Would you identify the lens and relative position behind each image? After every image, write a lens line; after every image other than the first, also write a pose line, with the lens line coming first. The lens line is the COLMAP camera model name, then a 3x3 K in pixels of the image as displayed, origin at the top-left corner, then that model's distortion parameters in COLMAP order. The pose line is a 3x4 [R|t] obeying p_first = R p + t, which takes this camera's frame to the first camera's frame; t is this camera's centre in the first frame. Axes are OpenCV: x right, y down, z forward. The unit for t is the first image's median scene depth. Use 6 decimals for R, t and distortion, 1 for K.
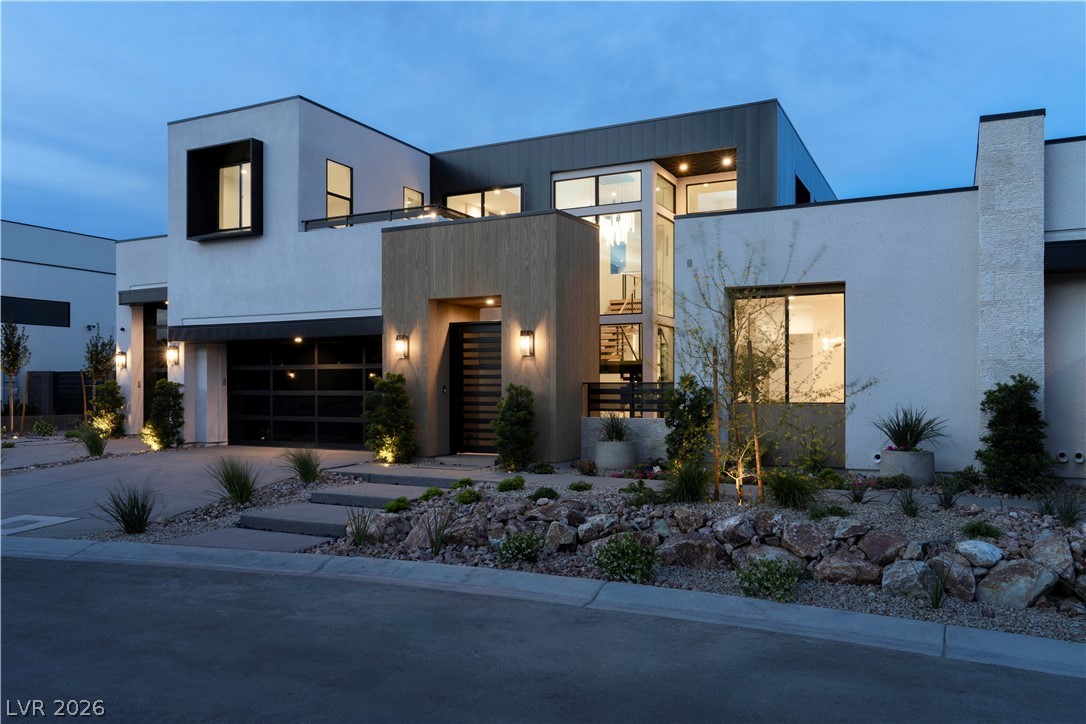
lens RADIAL K [[802.8, 0, 546.4], [0, 802.8, 389.1], [0, 0, 1]] dist [-0.005433, -0.002934]
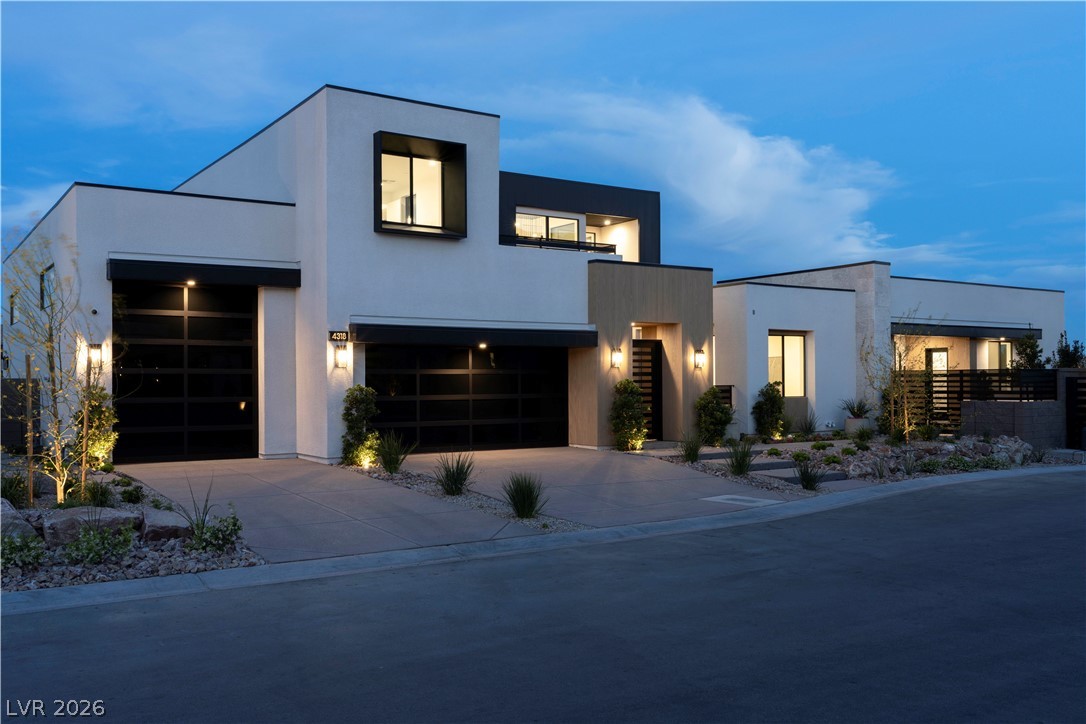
lens RADIAL K [[967.7, 0, 543.3], [0, 967.7, 362.6], [0, 0, 1]] dist [0.008877, 0.003815]
pose [[0.491316, 0.013552, 0.870876, -1.396576], [0.006851, 0.999788, -0.019423, -0.015369], [-0.870955, 0.015509, 0.491119, 0.327756]]
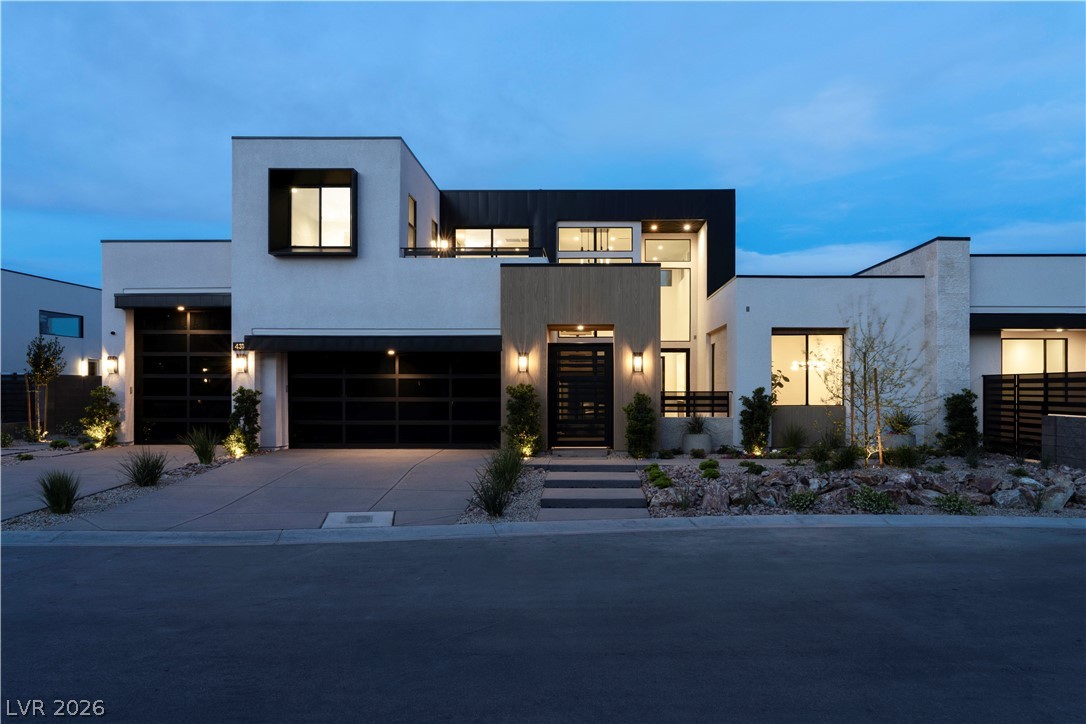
lens RADIAL K [[759.5, 0, 557.5], [0, 759.5, 388.1], [0, 0, 1]] dist [-0.010978, 0.001910]
pose [[0.899432, 0.002178, 0.437055, -0.579403], [-0.000860, 0.999994, -0.003212, -0.008317], [-0.437059, 0.002513, 0.899429, -0.061181]]
